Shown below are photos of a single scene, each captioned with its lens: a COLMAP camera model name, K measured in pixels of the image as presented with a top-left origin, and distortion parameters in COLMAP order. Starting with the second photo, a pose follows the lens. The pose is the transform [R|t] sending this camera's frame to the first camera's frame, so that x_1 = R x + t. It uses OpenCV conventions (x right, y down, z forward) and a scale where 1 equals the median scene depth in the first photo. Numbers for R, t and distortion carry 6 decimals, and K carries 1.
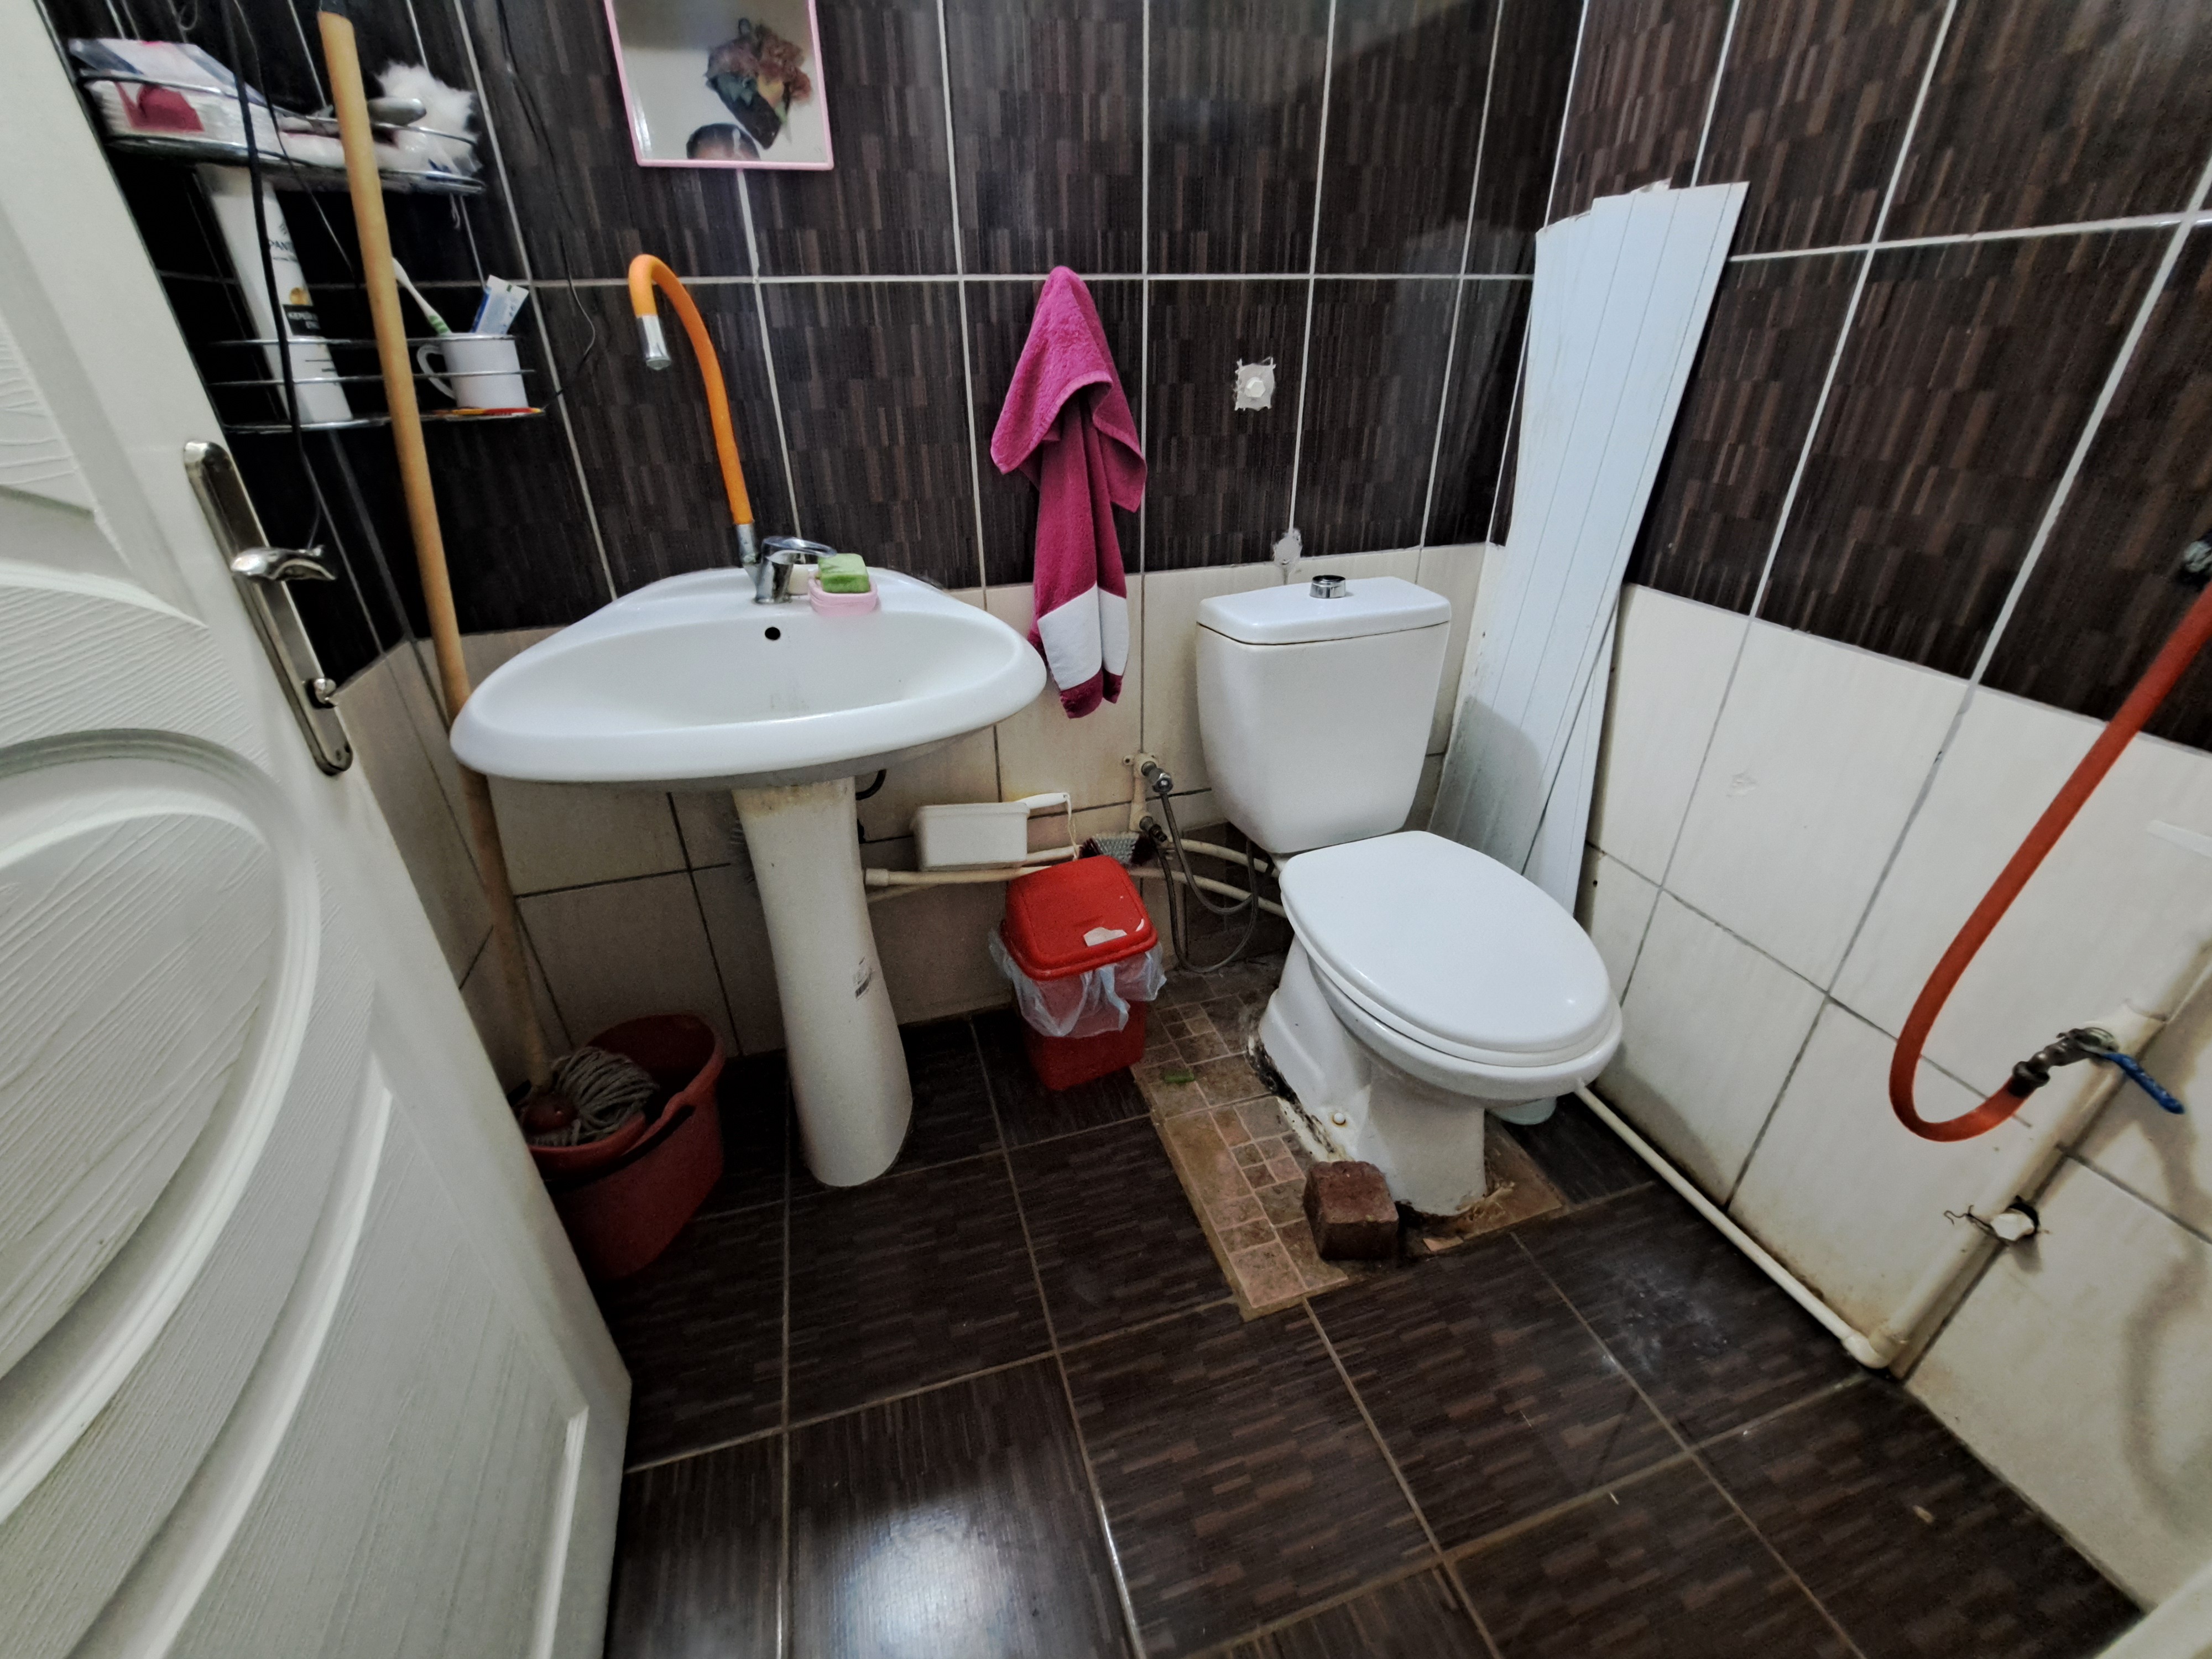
lens RADIAL K [[888.8, 0, 1087.0], [0, 888.8, 814.5], [0, 0, 1]] dist [-0.013256, -0.001095]
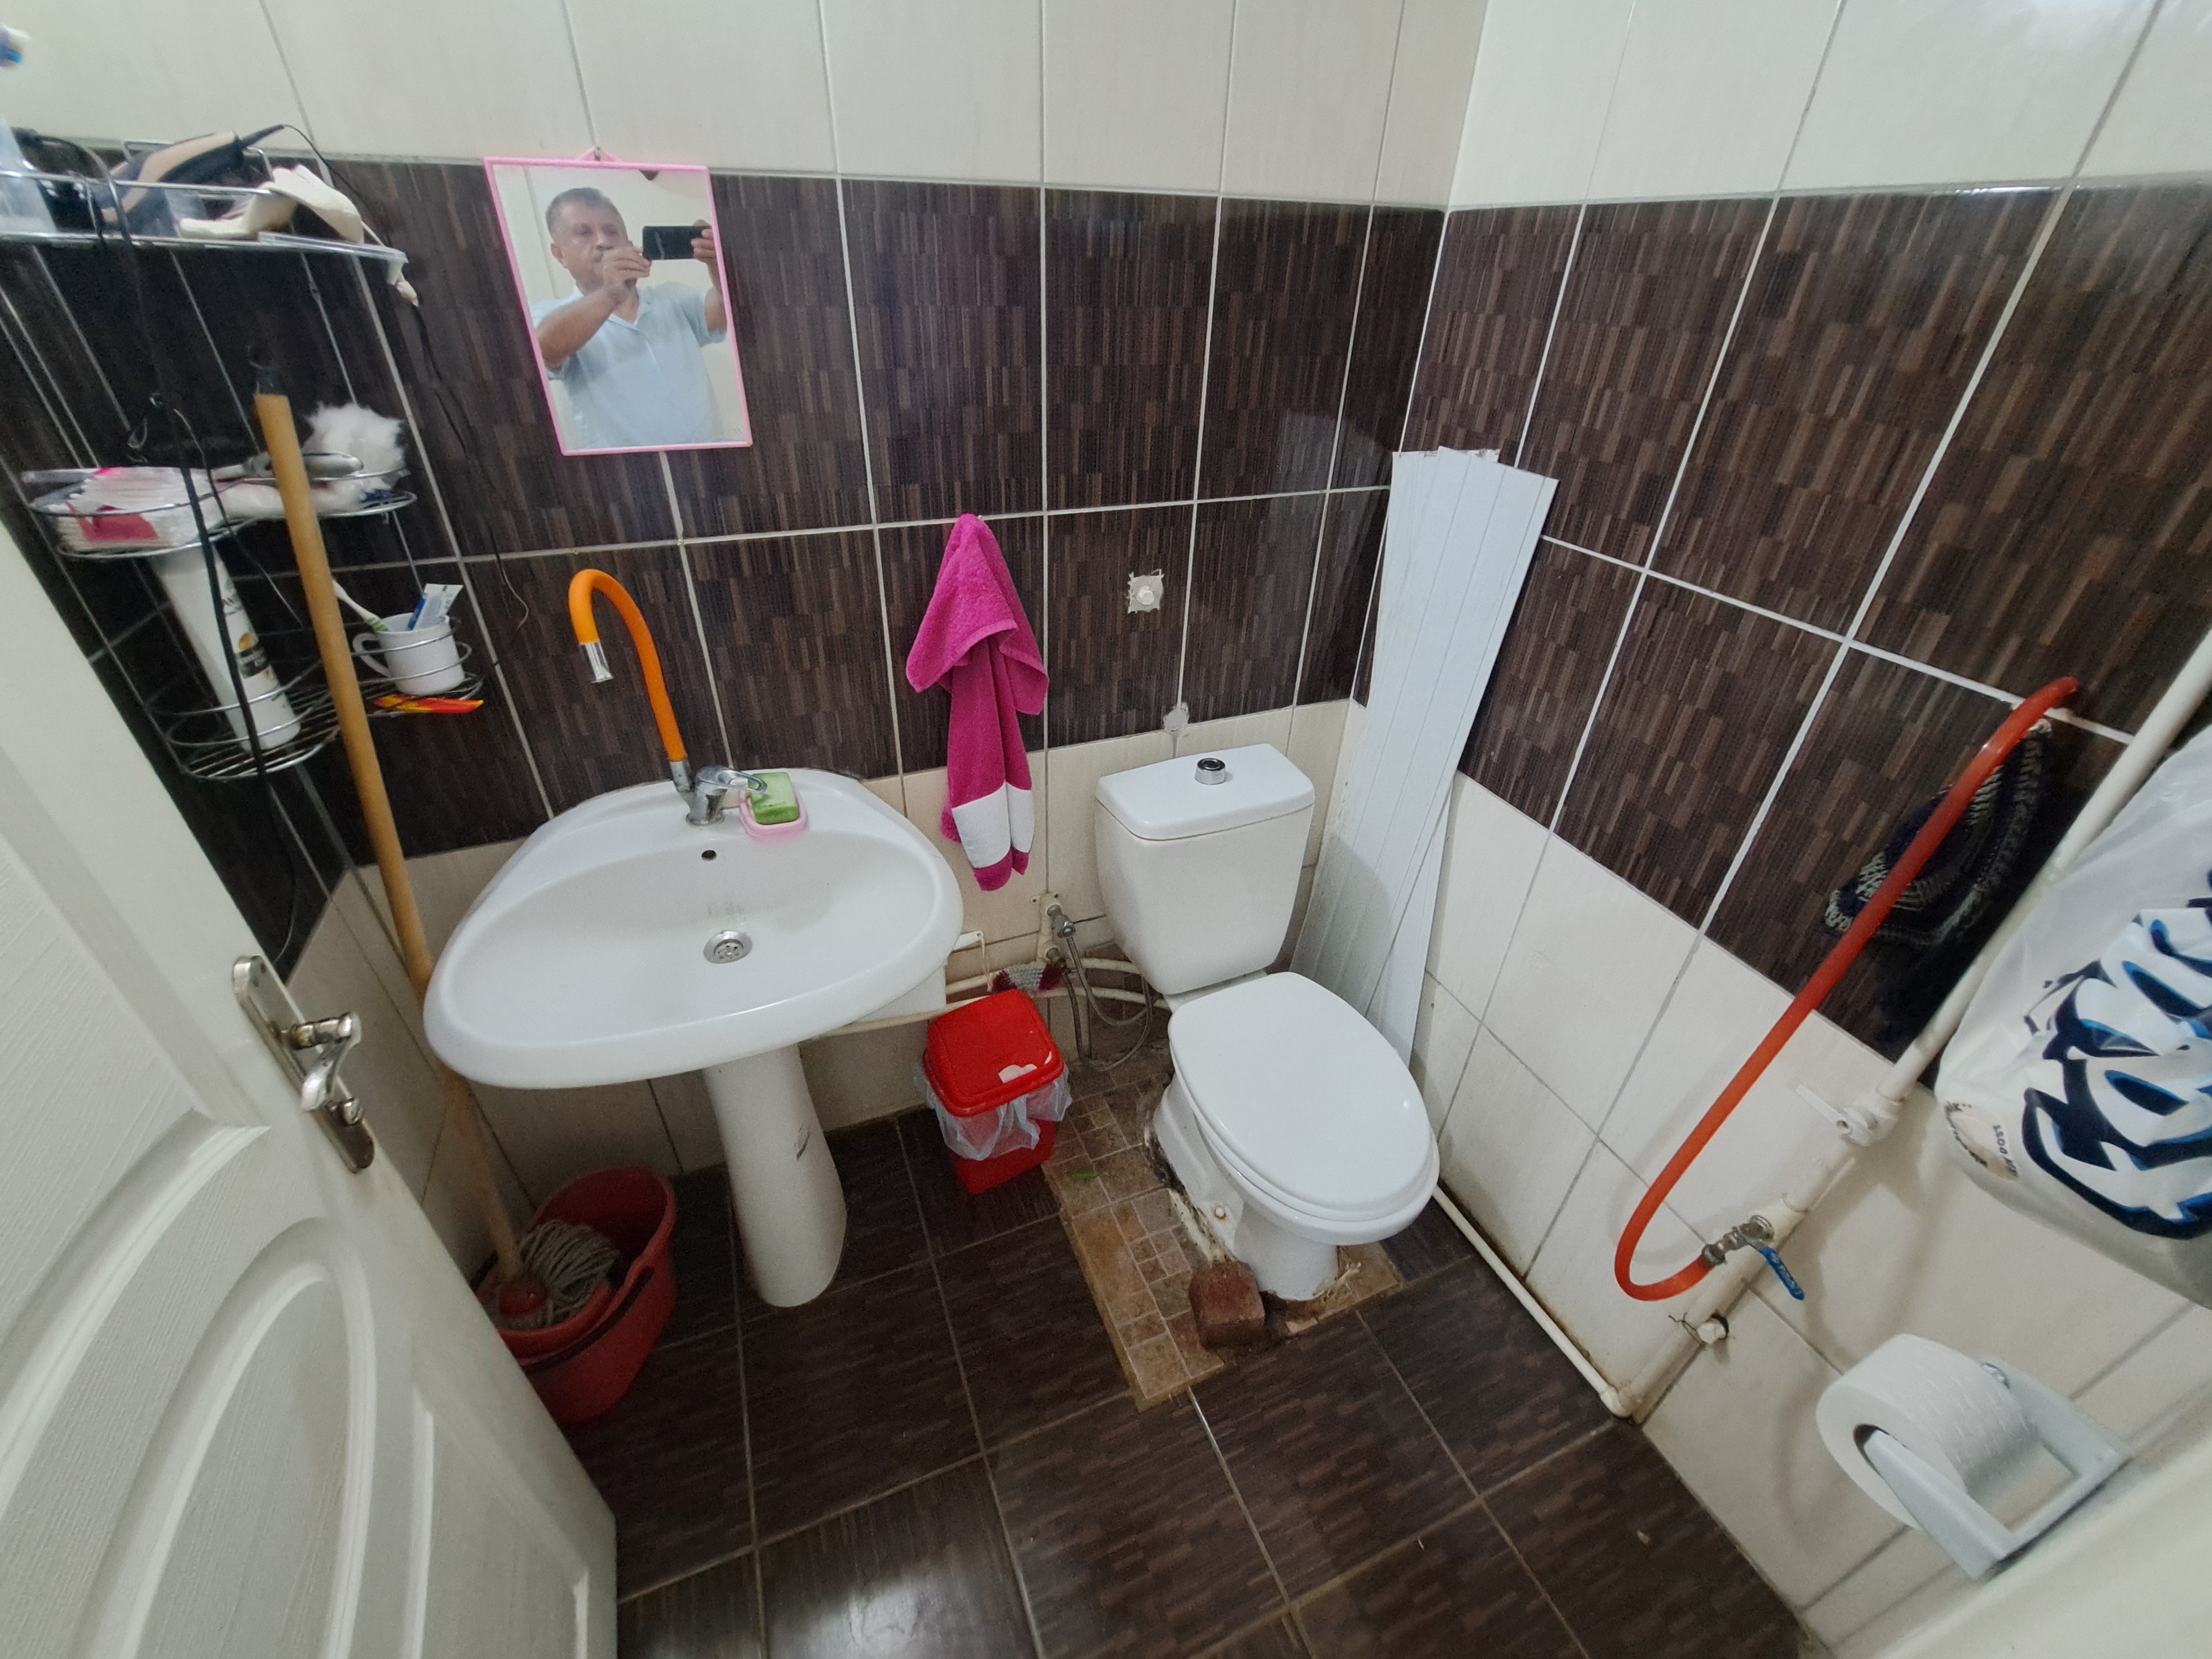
lens RADIAL K [[888.8, 0, 1088.4], [0, 888.8, 814.1], [0, 0, 1]] dist [-0.013256, -0.001095]
pose [[0.994208, -0.018137, 0.105933, -0.004449], [0.010097, 0.997061, 0.075950, -0.342173], [-0.106999, -0.074440, 0.991469, -0.132261]]
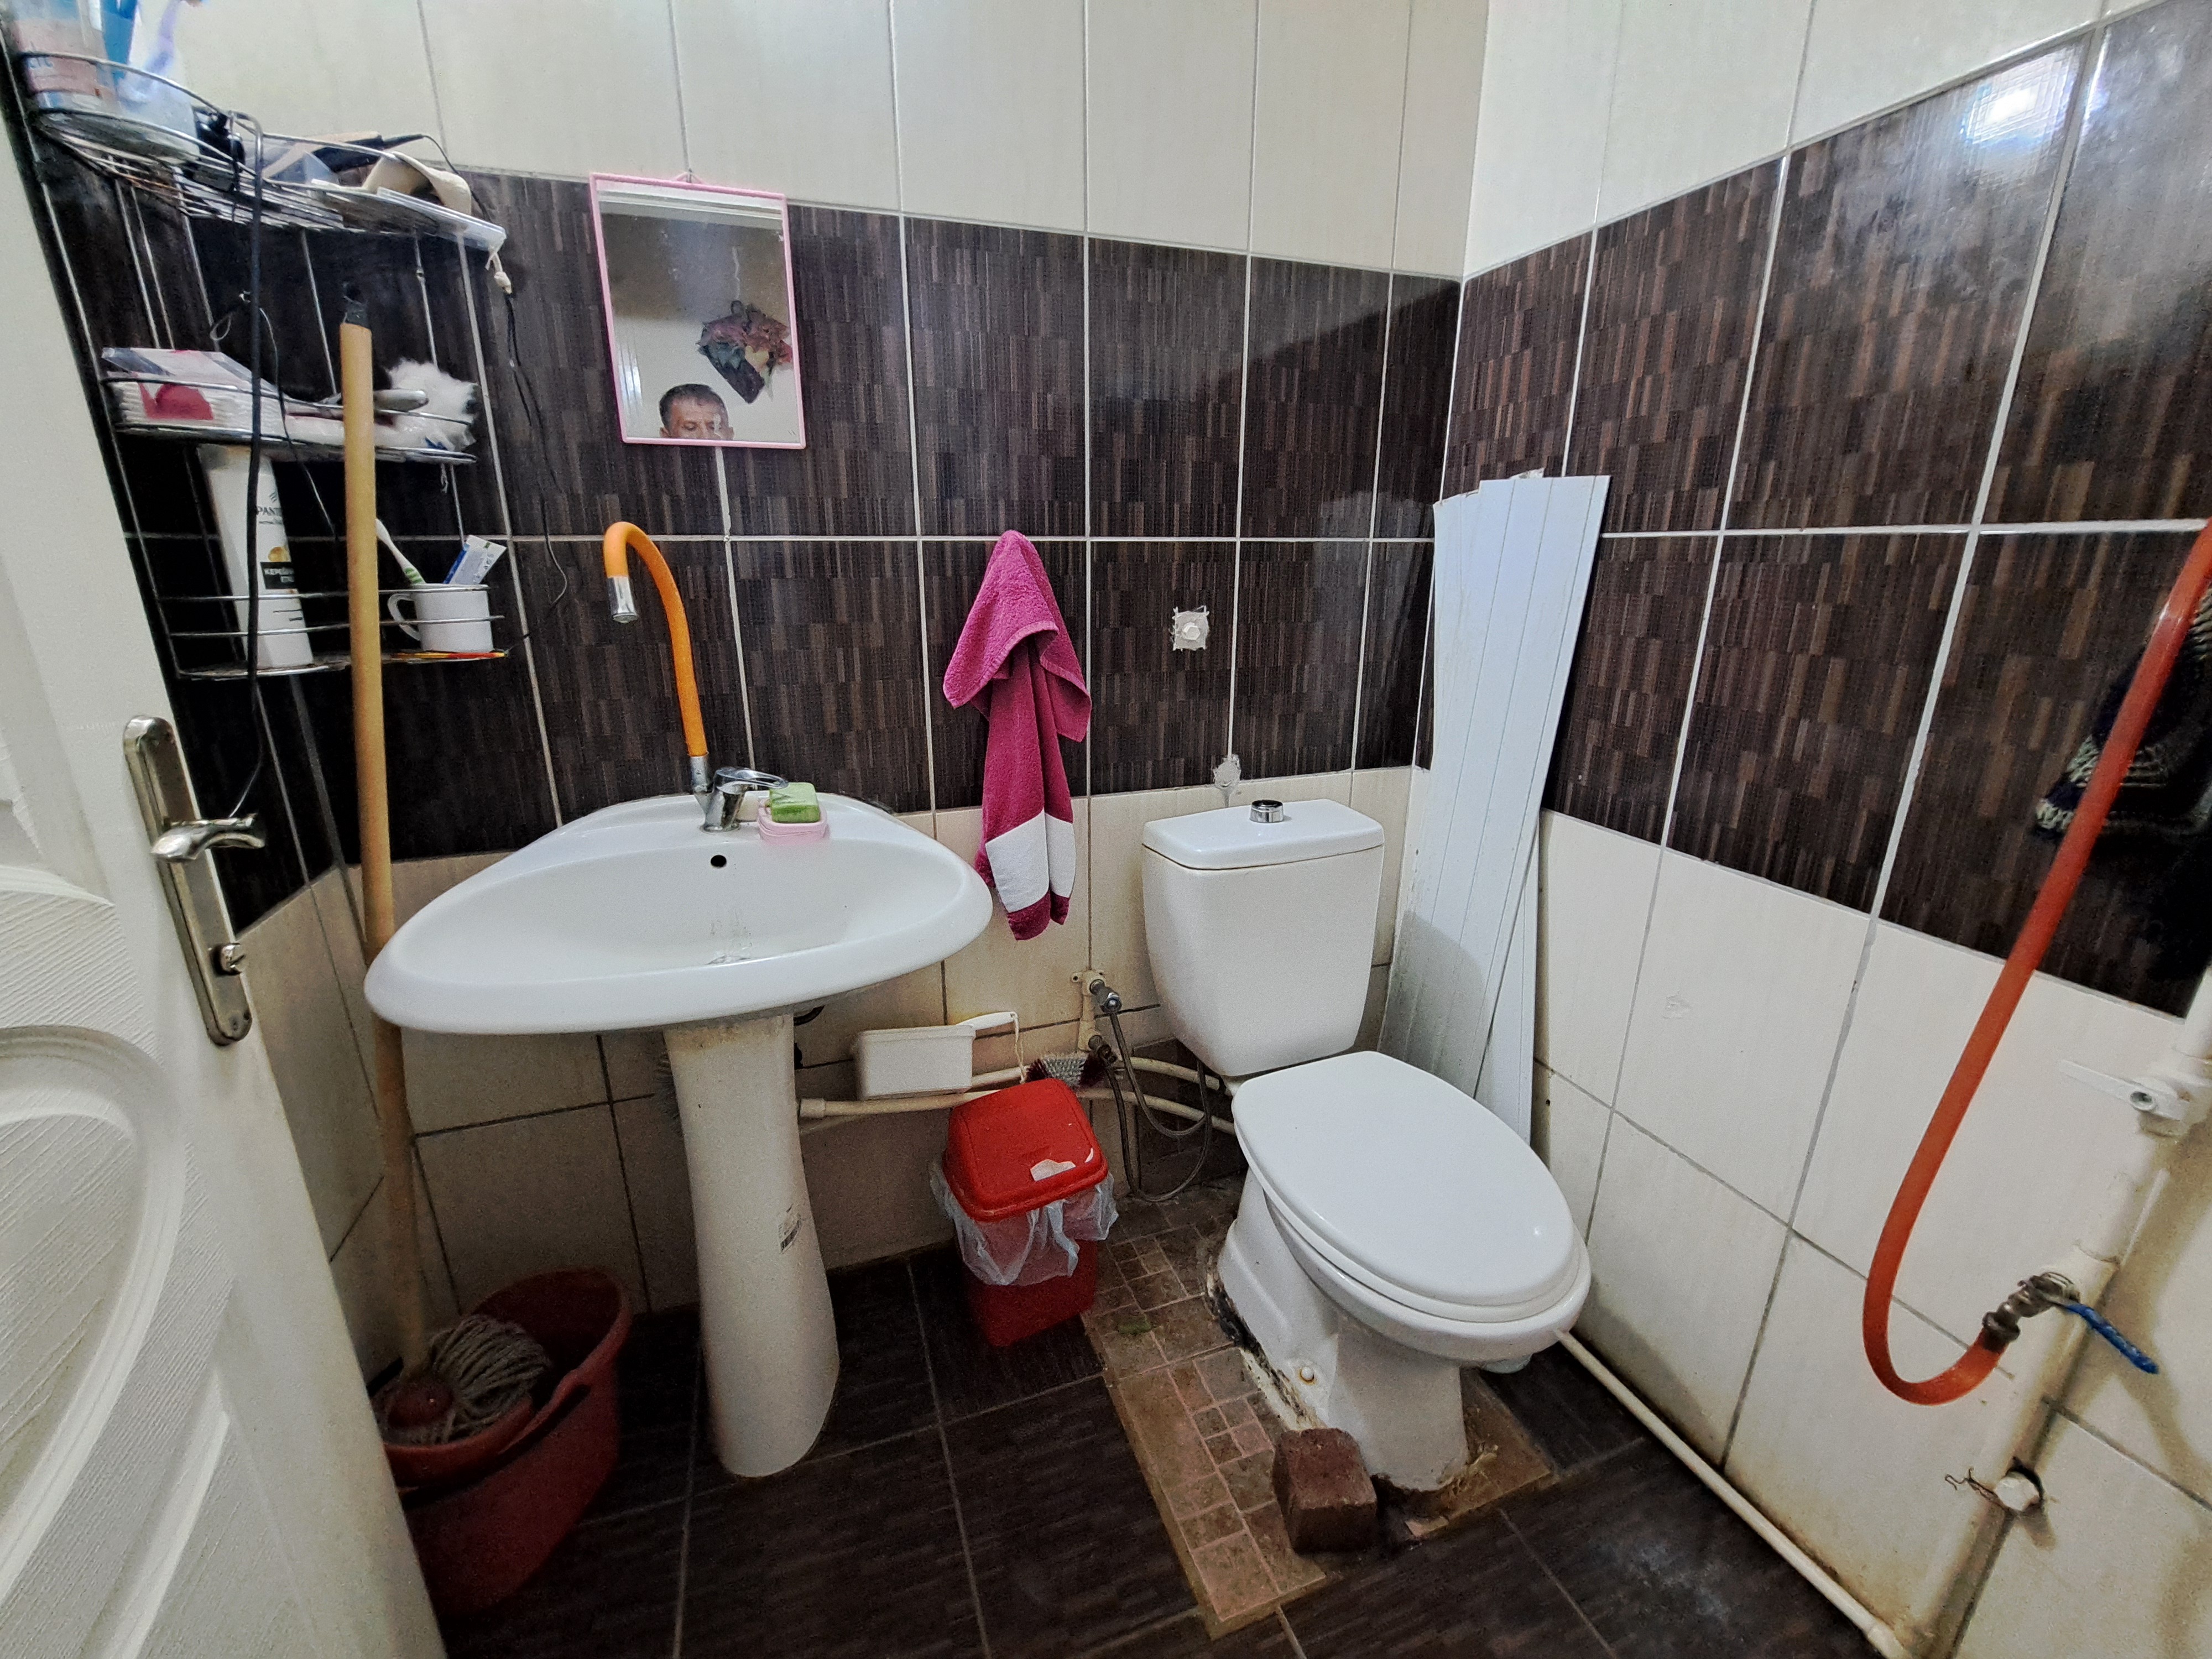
lens RADIAL K [[888.8, 0, 1087.5], [0, 888.8, 812.5], [0, 0, 1]] dist [-0.013256, -0.001095]
pose [[0.998588, 0.002682, 0.053047, 0.007788], [0.008345, 0.978400, -0.206553, -0.049595], [-0.052455, 0.206704, 0.976996, -0.009043]]
